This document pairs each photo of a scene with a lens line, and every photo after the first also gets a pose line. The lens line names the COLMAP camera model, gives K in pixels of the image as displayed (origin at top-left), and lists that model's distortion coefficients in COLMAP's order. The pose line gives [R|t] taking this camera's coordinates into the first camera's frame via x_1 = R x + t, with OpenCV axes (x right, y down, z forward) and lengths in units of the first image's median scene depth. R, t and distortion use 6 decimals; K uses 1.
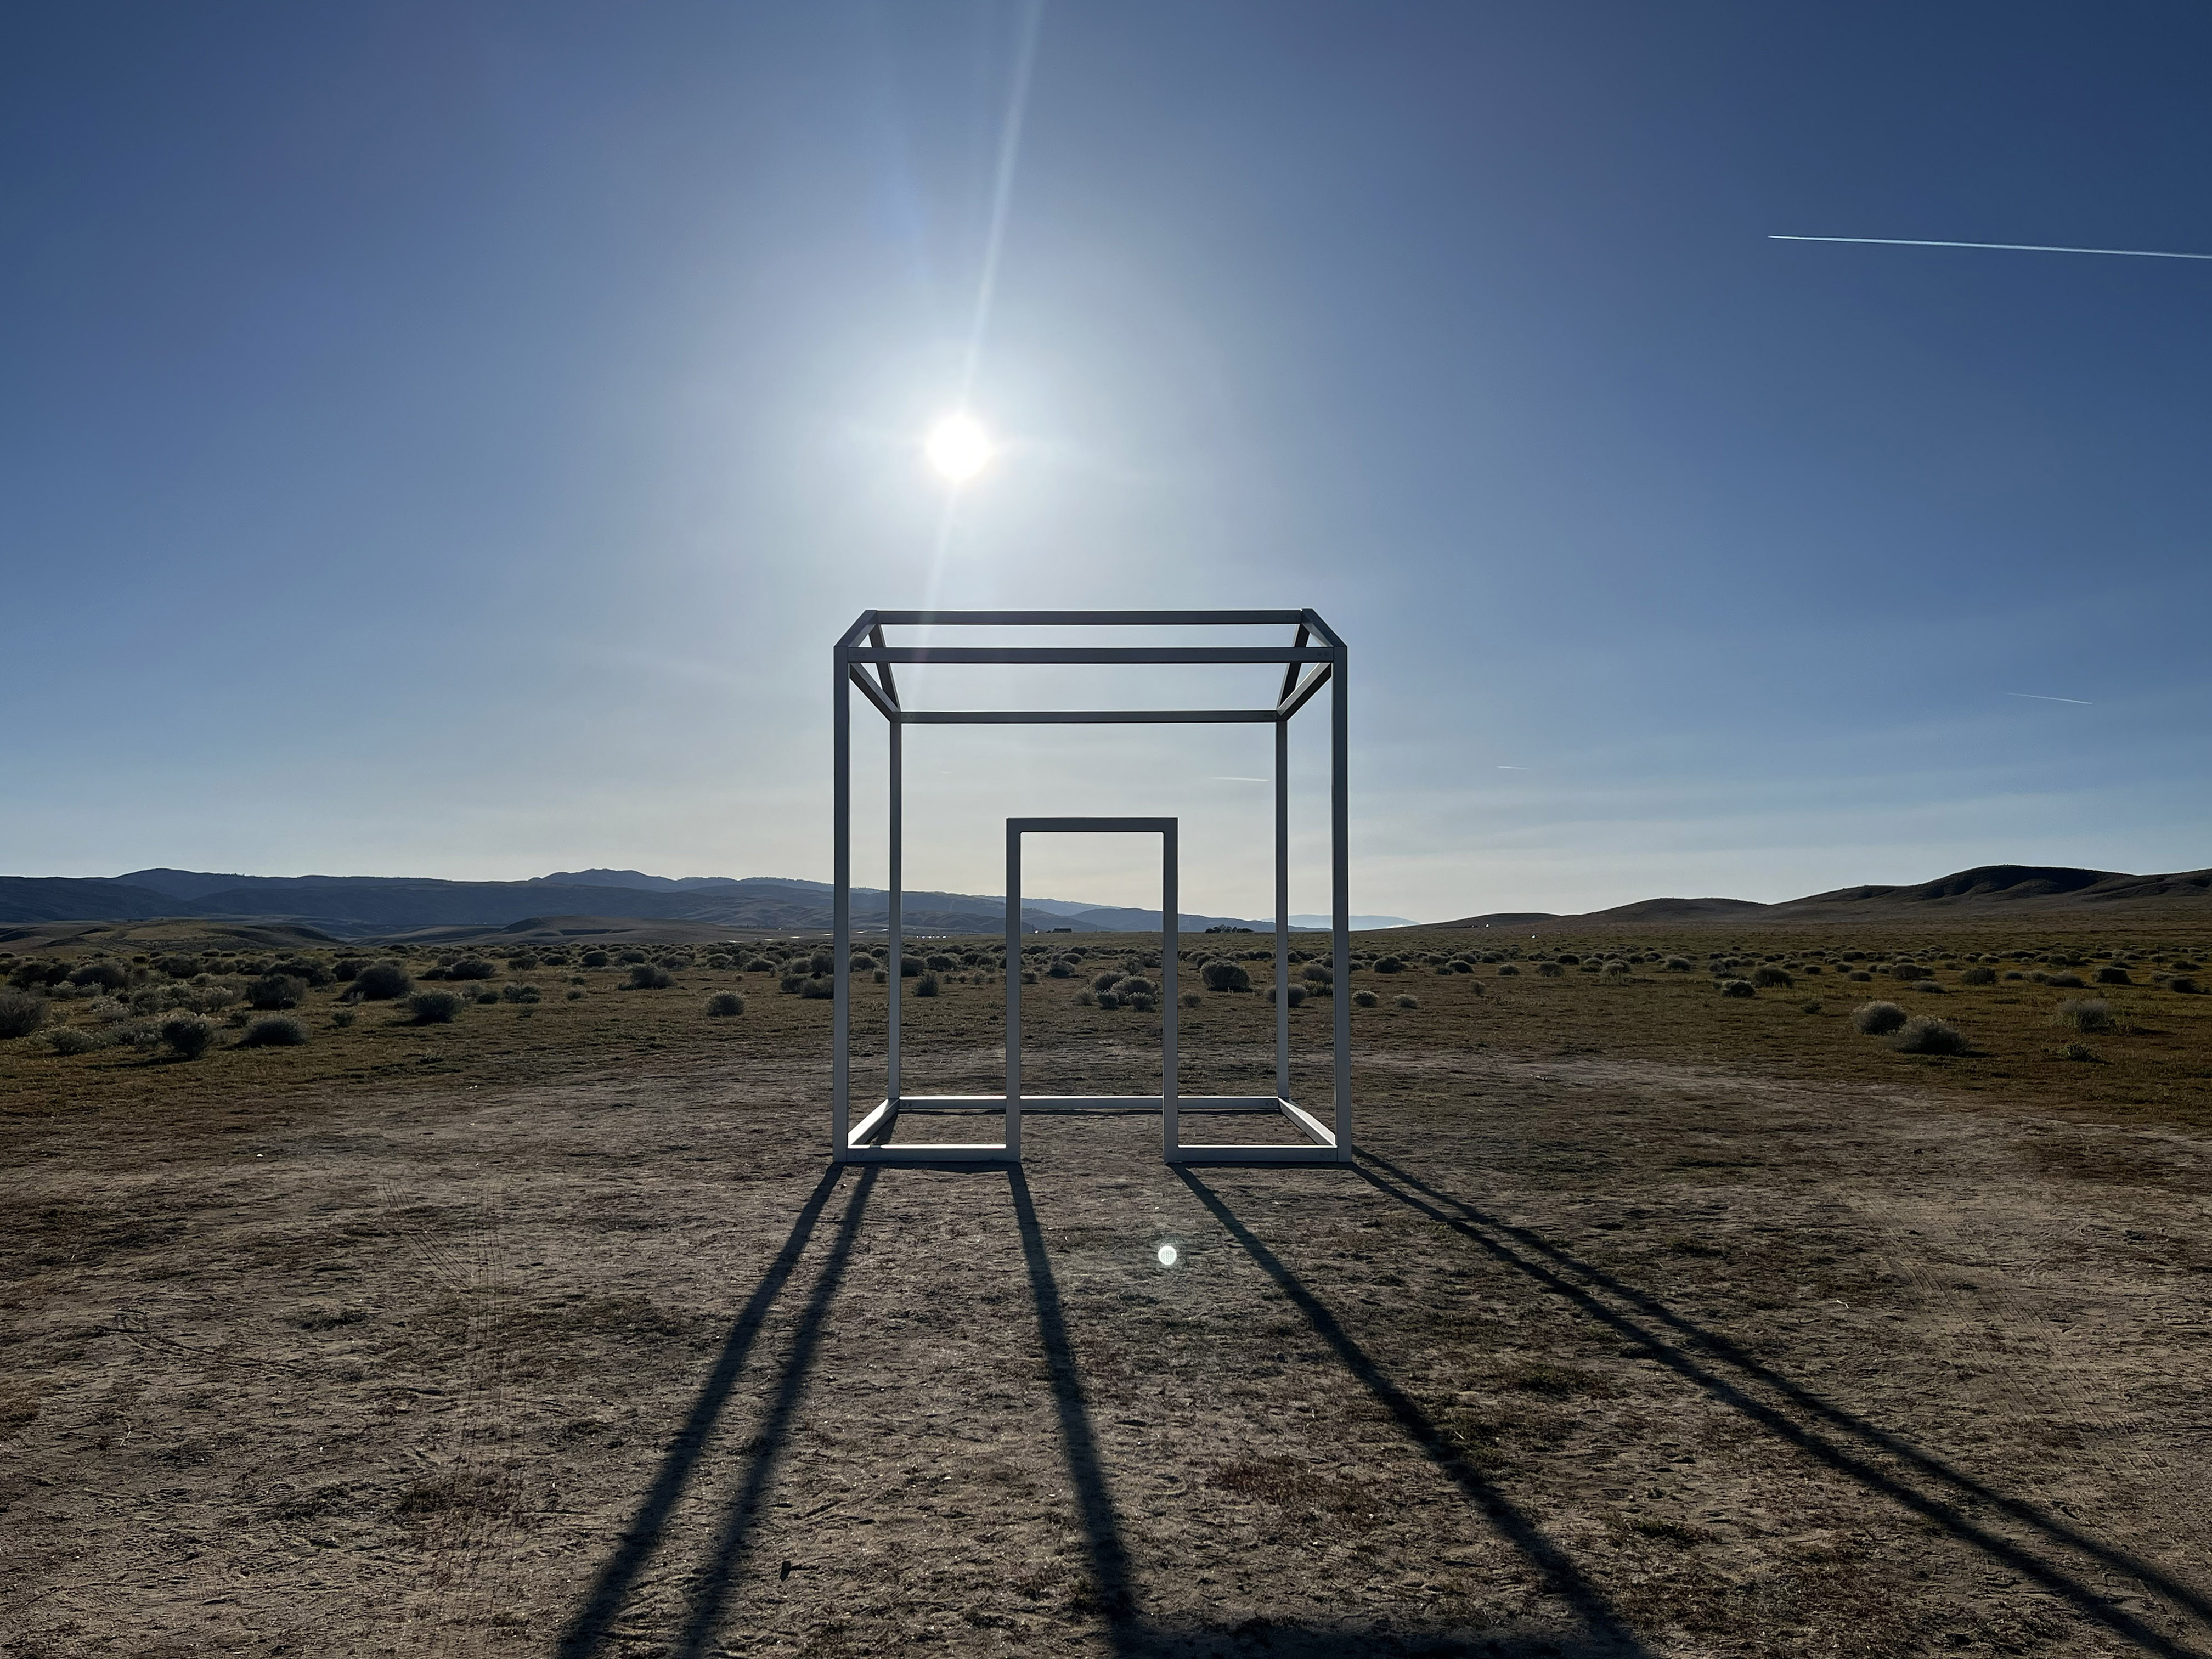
lens RADIAL K [[1759.7, 0, 1105.8], [0, 1759.7, 831.2], [0, 0, 1]] dist [-0.002264, 0.003112]
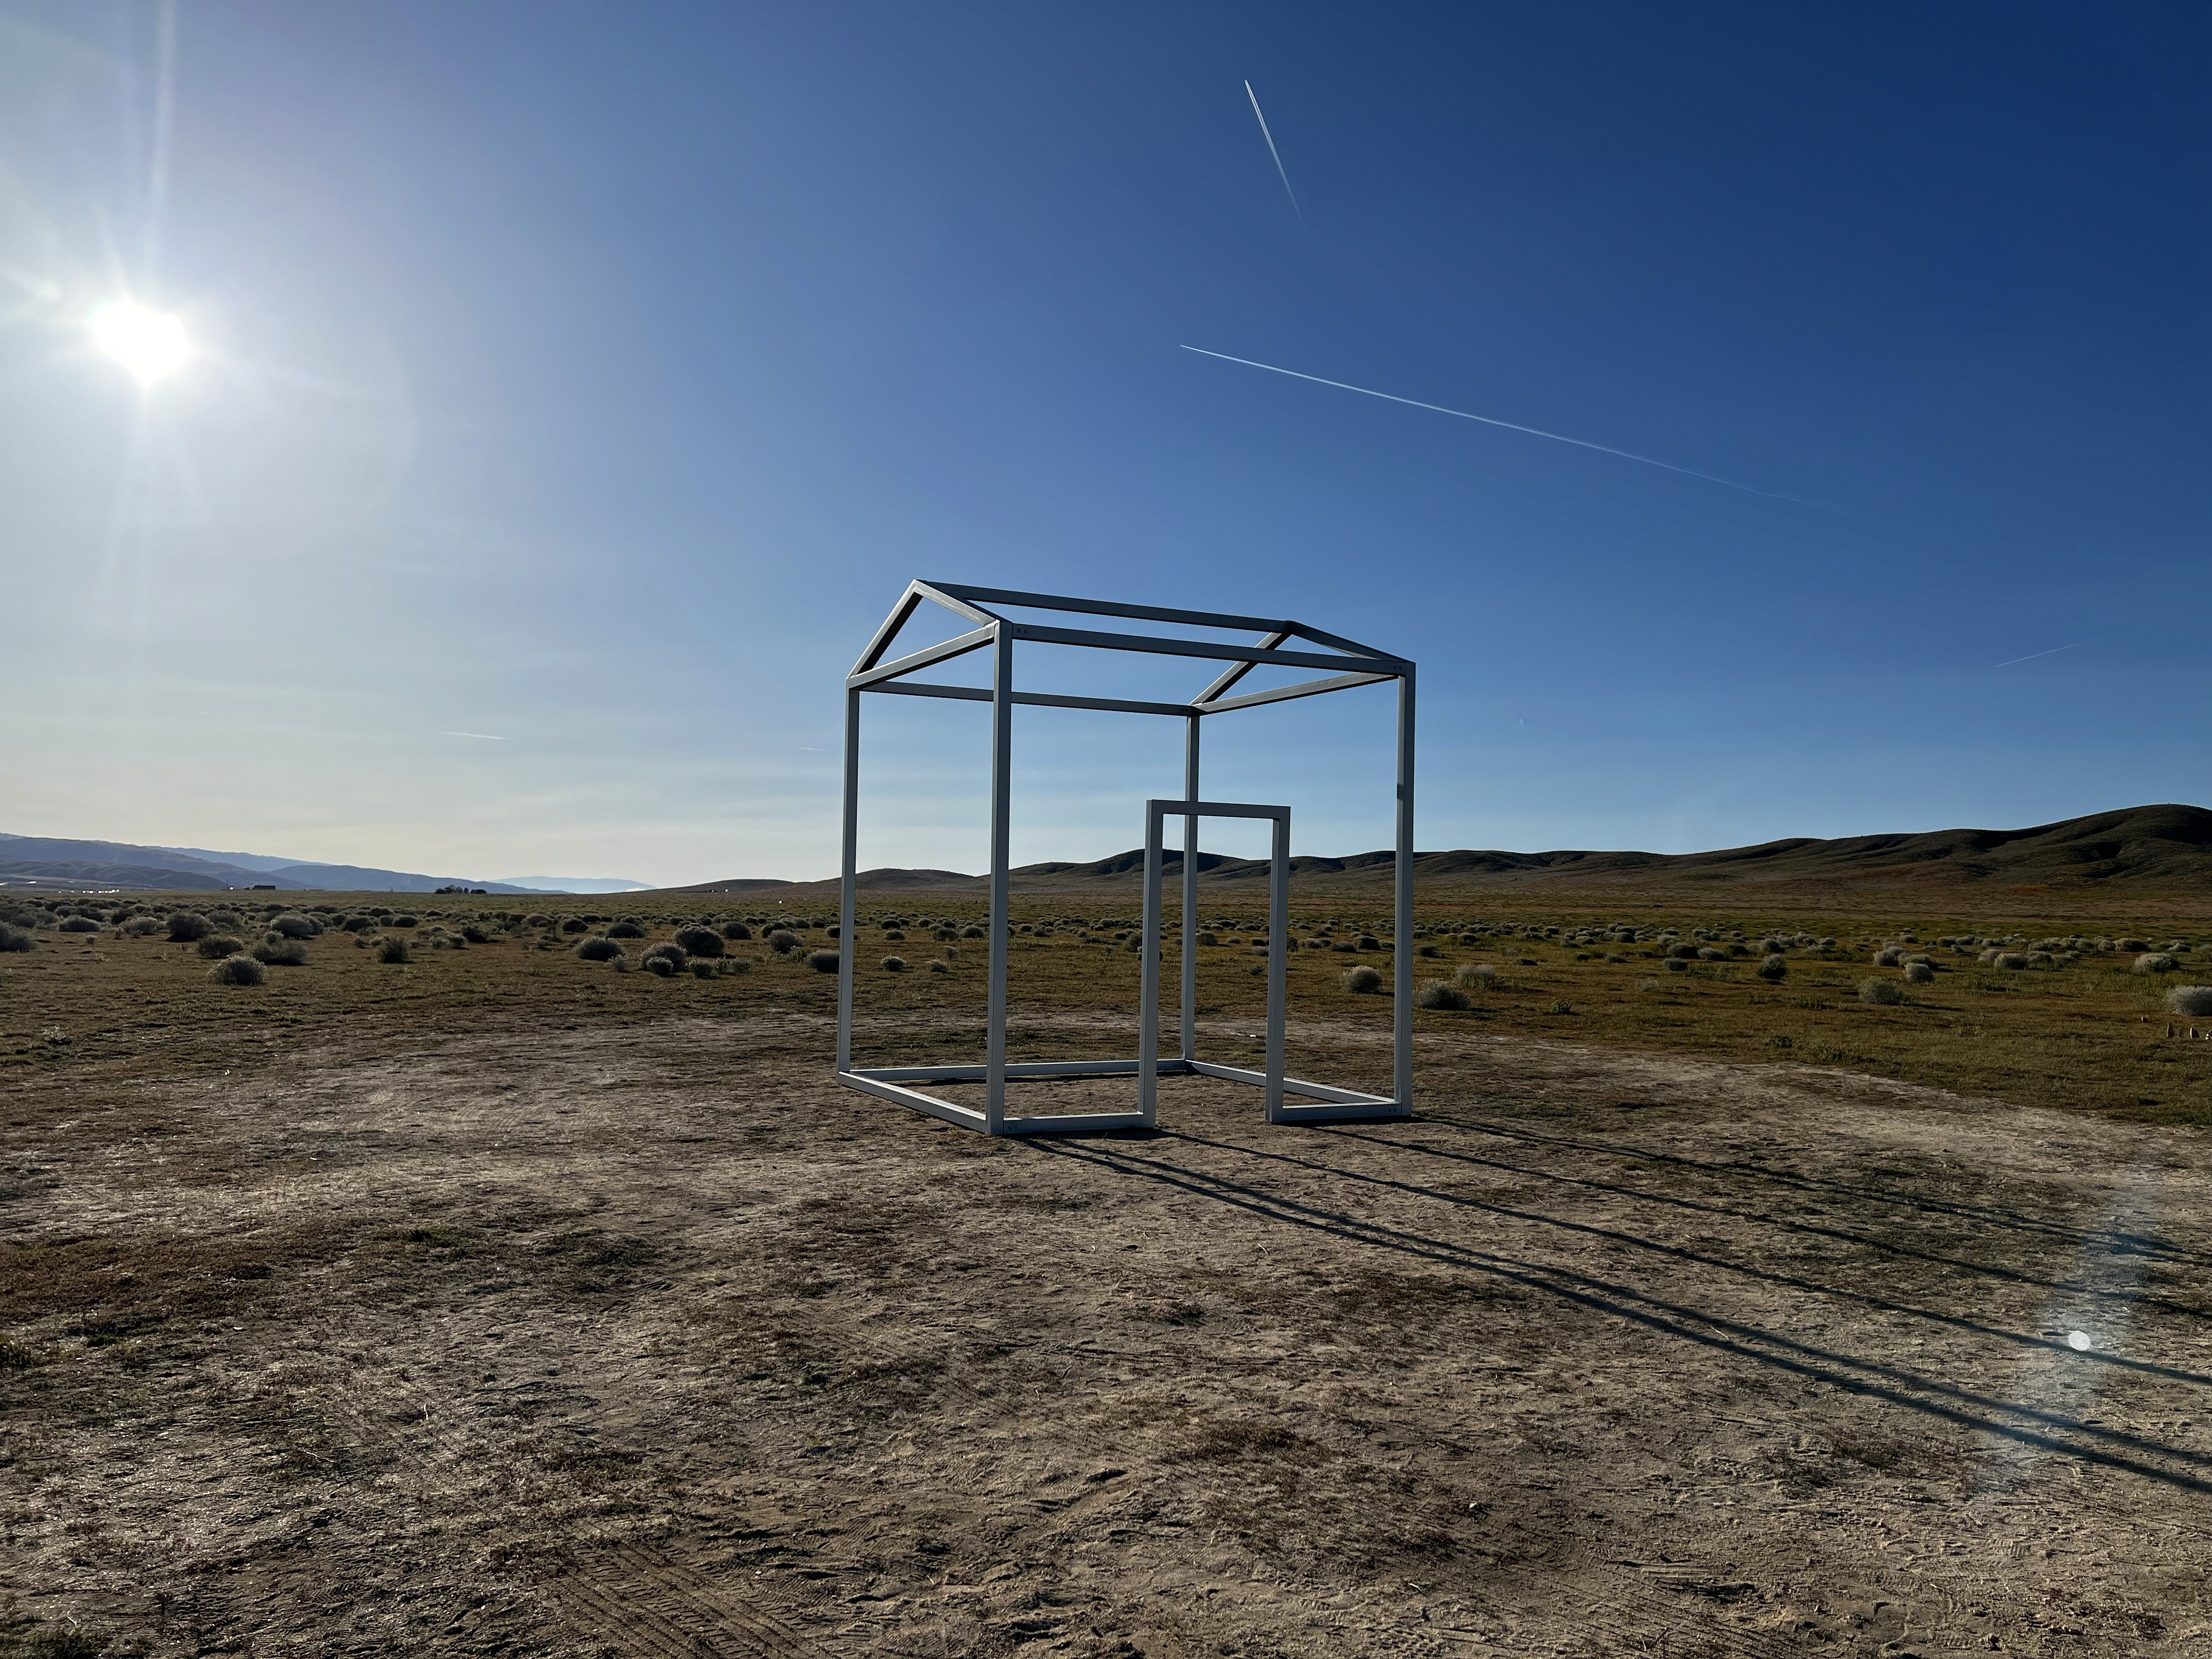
lens RADIAL K [[1659.0, 0, 1106.0], [0, 1659.0, 826.8], [0, 0, 1]] dist [-0.016853, -0.003957]
pose [[0.919007, 0.032341, 0.392913, -0.993582], [-0.037757, 0.999269, 0.006059, 0.006269], [-0.392429, -0.020403, 0.919556, 0.214253]]
